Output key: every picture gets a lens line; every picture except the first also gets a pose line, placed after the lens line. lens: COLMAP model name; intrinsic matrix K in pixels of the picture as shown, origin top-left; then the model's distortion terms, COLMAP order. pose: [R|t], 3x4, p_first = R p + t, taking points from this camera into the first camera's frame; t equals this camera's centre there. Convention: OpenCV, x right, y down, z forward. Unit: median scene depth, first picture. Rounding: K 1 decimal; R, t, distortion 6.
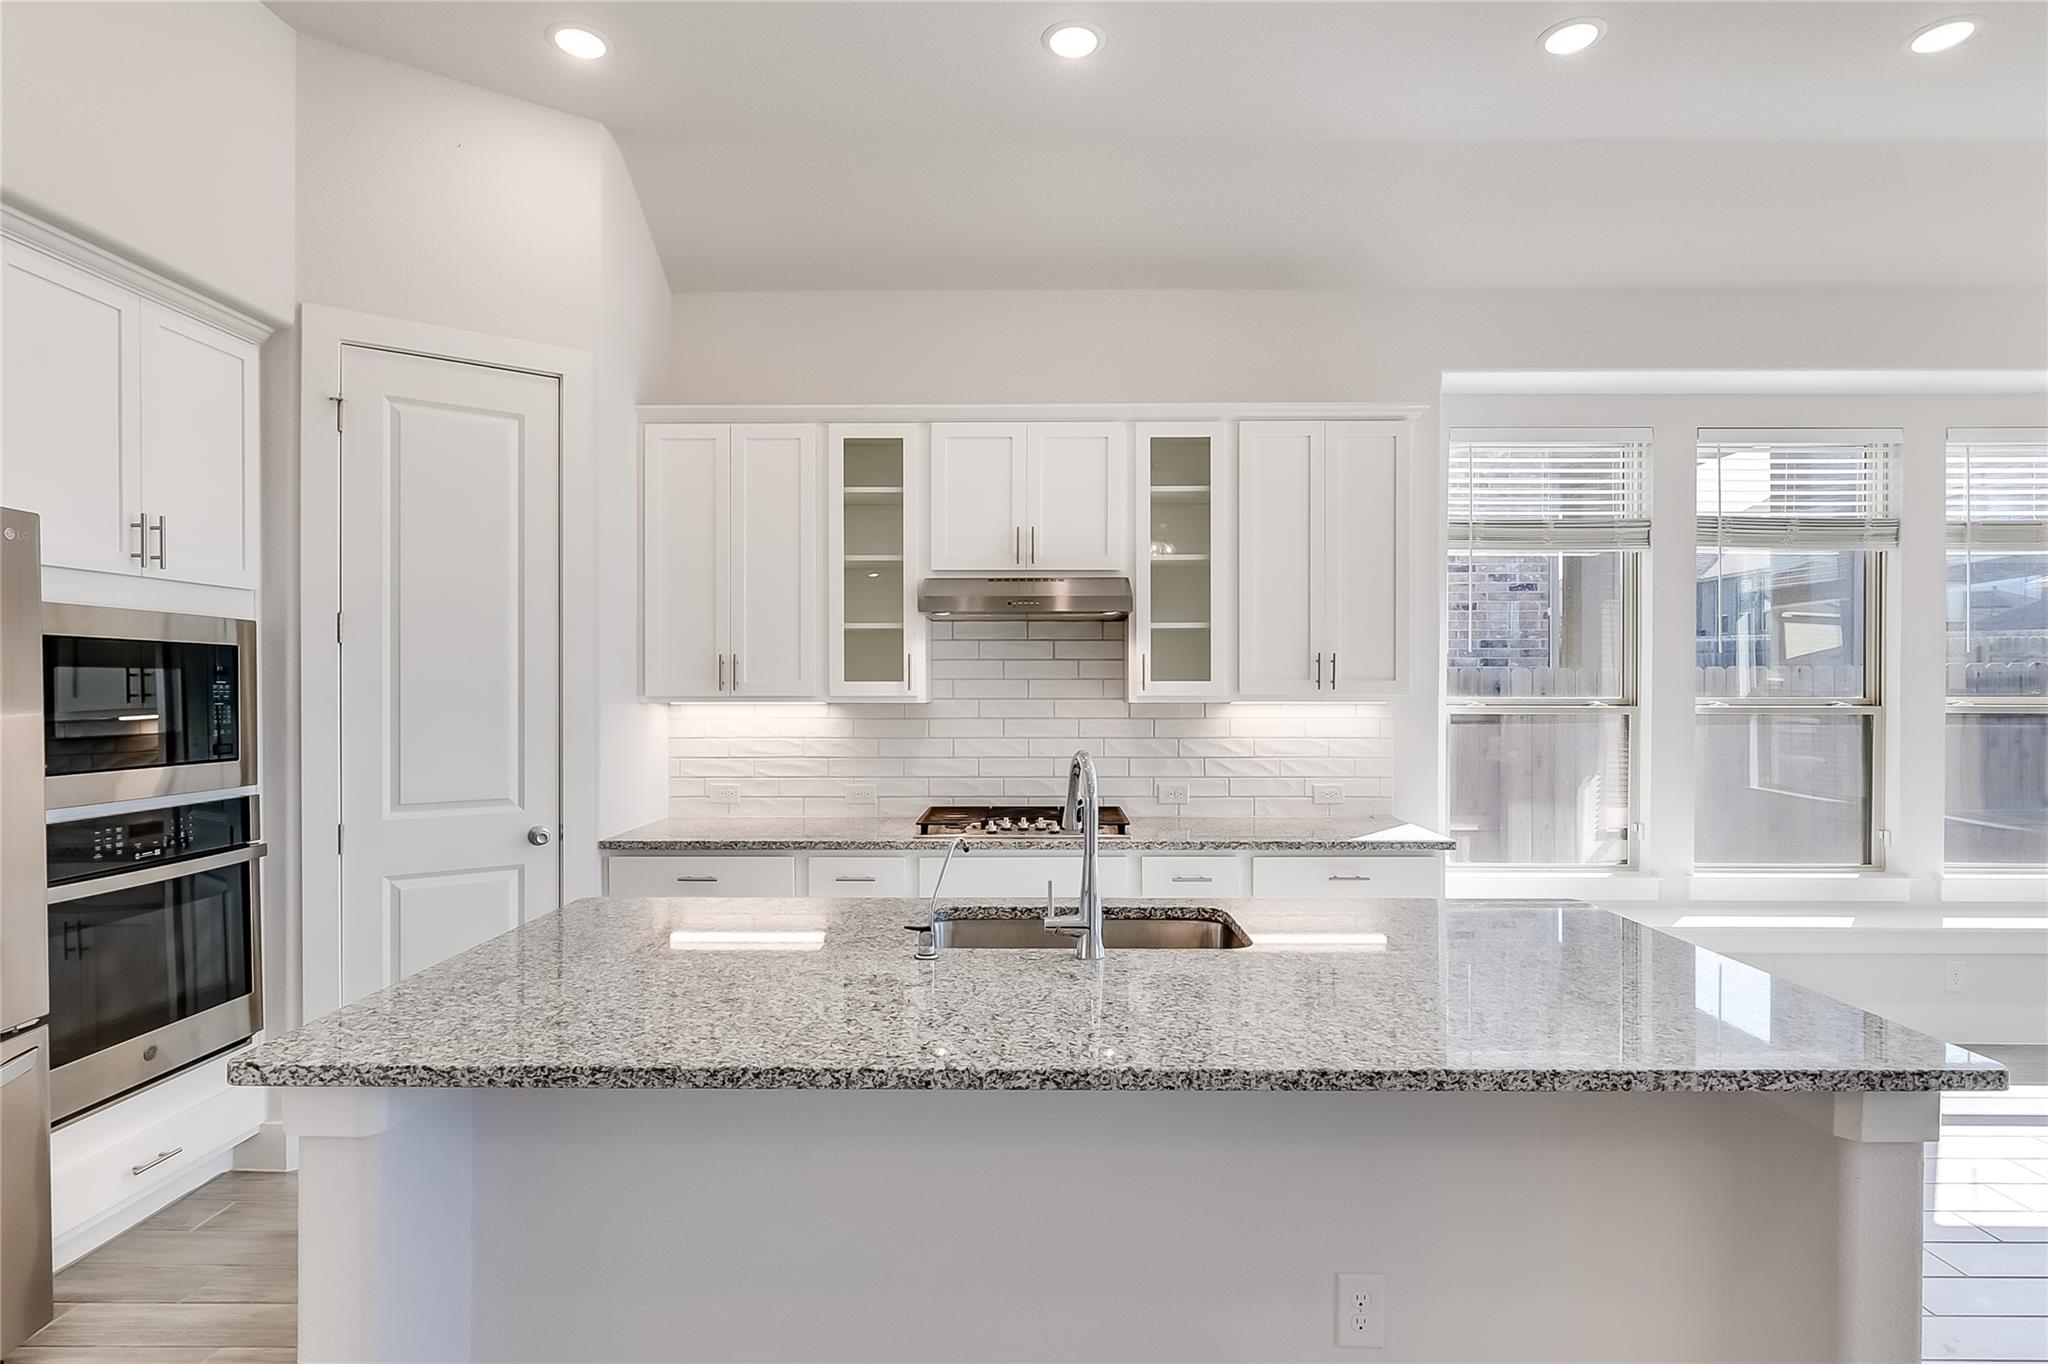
lens RADIAL K [[1037.6, 0, 1027.2], [0, 1037.6, 690.9], [0, 0, 1]] dist [-0.001901, -0.000521]
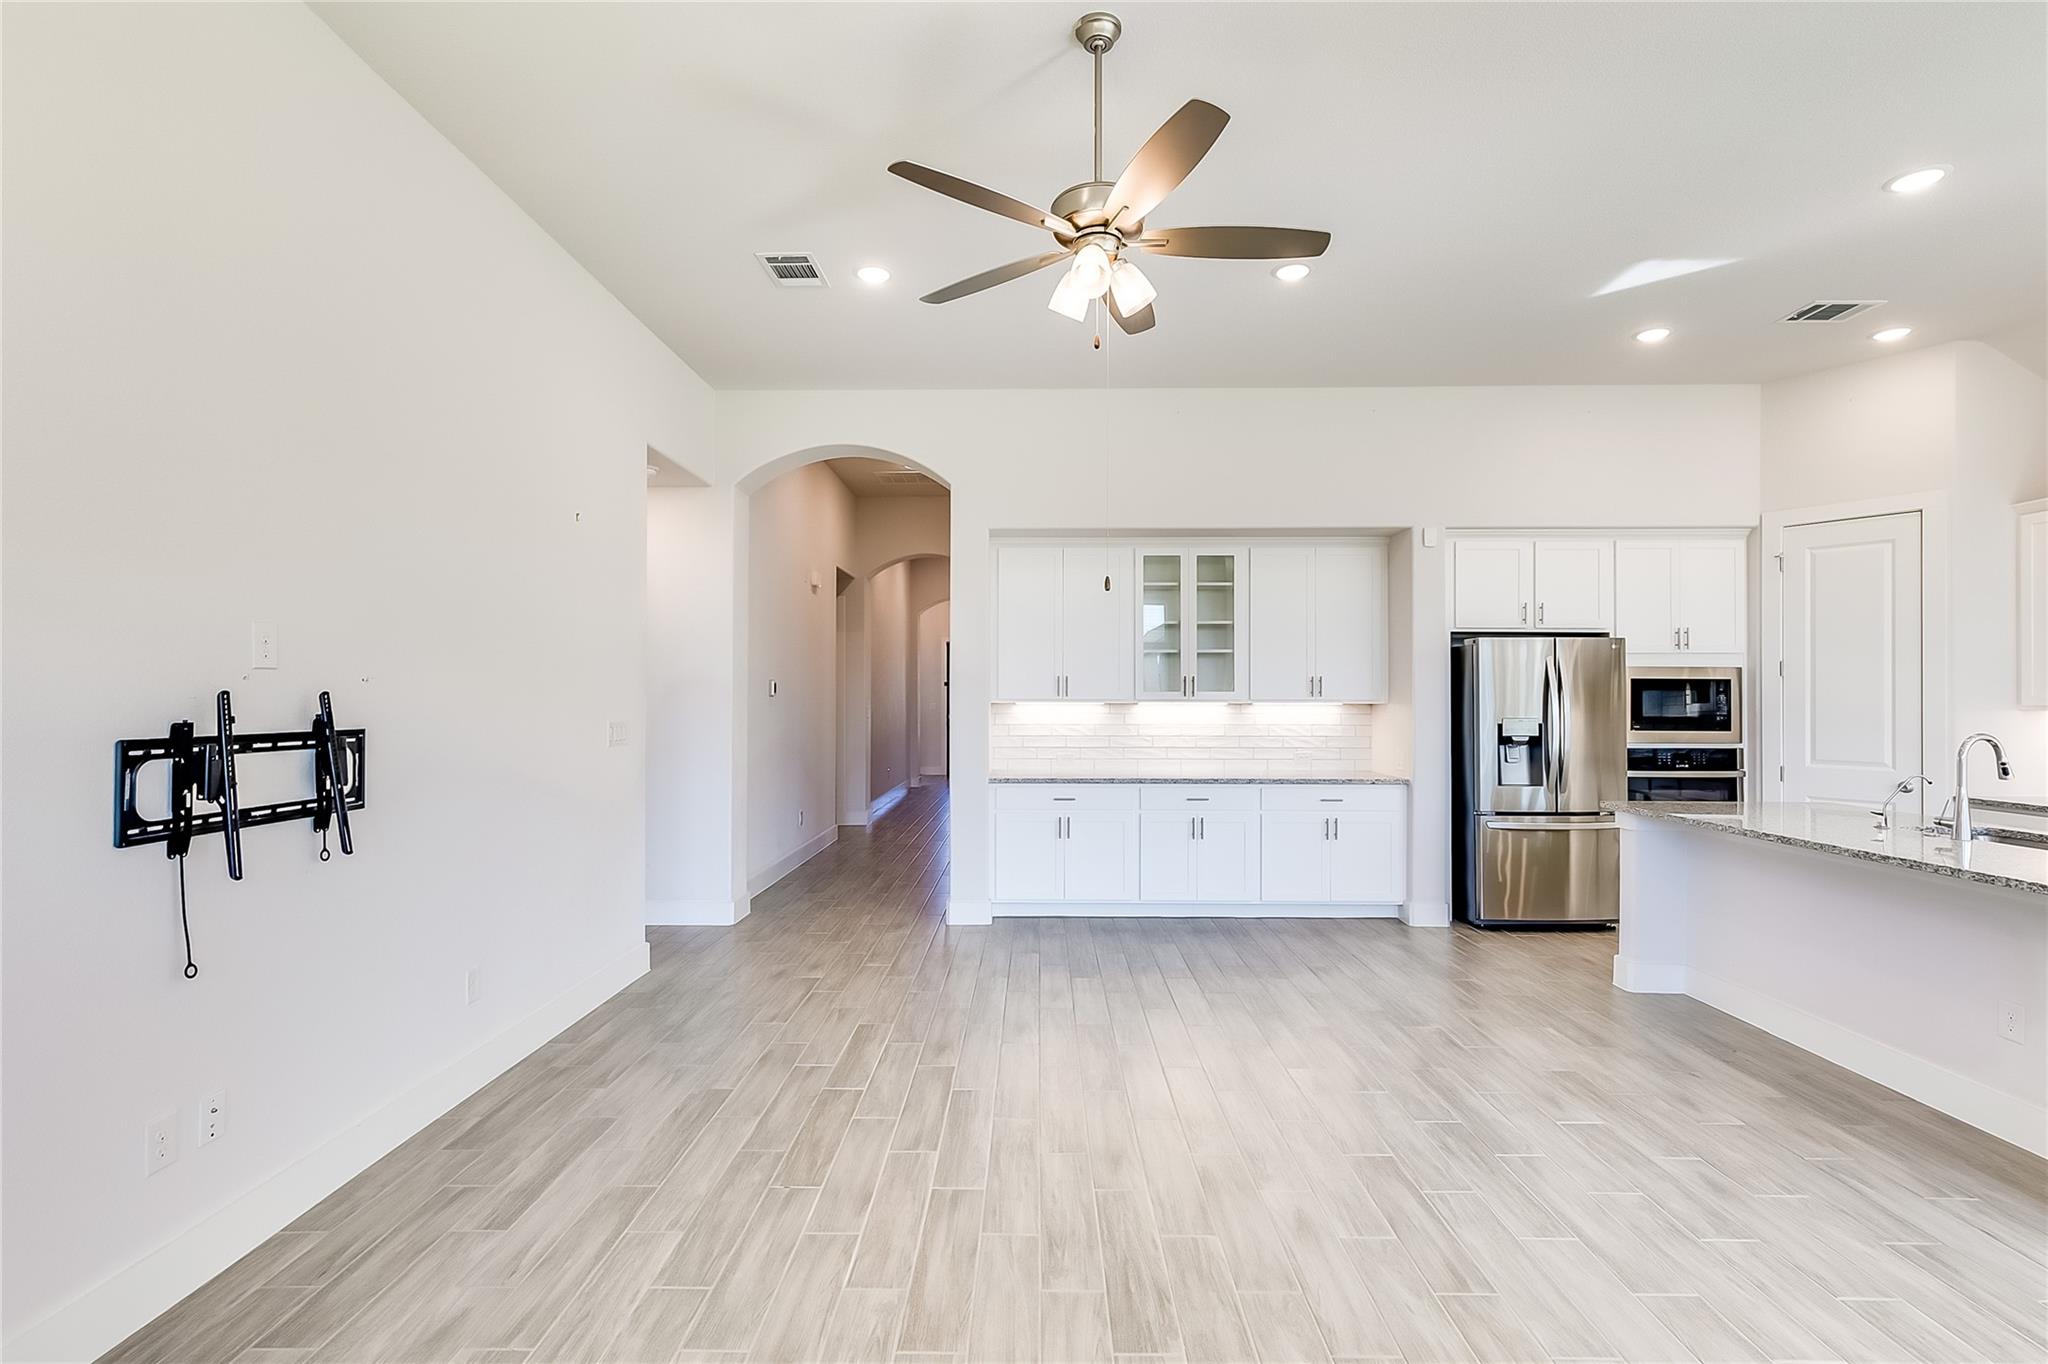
lens RADIAL K [[929.2, 0, 1026.1], [0, 929.2, 690.2], [0, 0, 1]] dist [0.006161, 0.000361]
pose [[-0.001455, -0.006678, -0.999977, 0.931974], [-0.005726, 0.999961, -0.006669, 0.000964], [0.999983, 0.005716, -0.001494, -0.376570]]
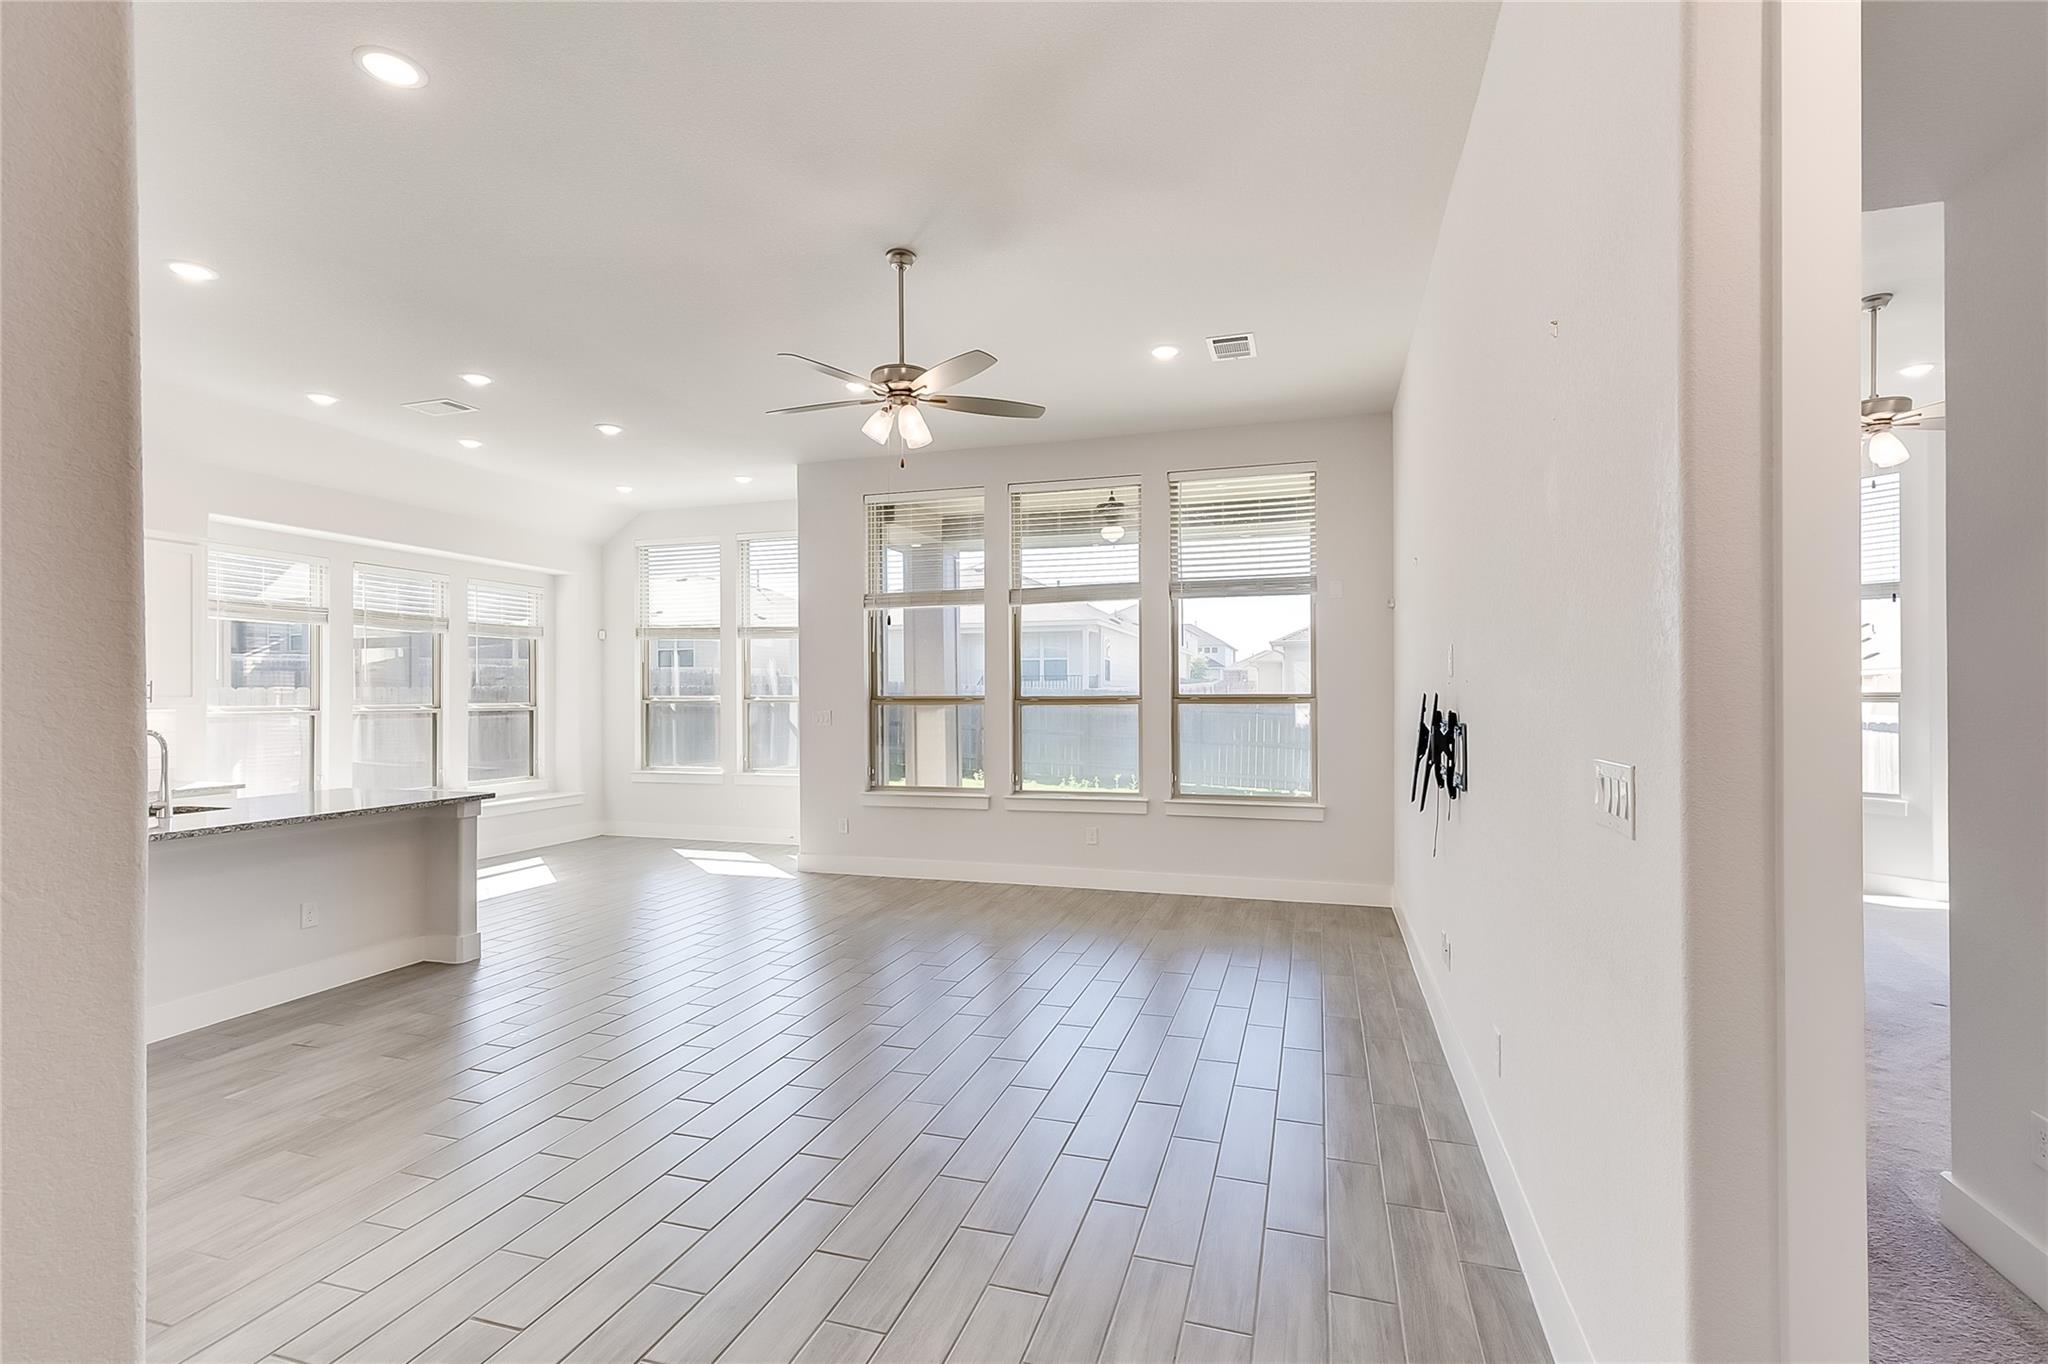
lens RADIAL K [[929.2, 0, 1026.1], [0, 929.2, 690.2], [0, 0, 1]] dist [0.006161, 0.000361]
pose [[0.285256, 0.004730, 0.958440, -0.727321], [0.008056, 0.999941, -0.007332, 0.001490], [-0.958417, 0.009812, 0.285201, -0.755937]]
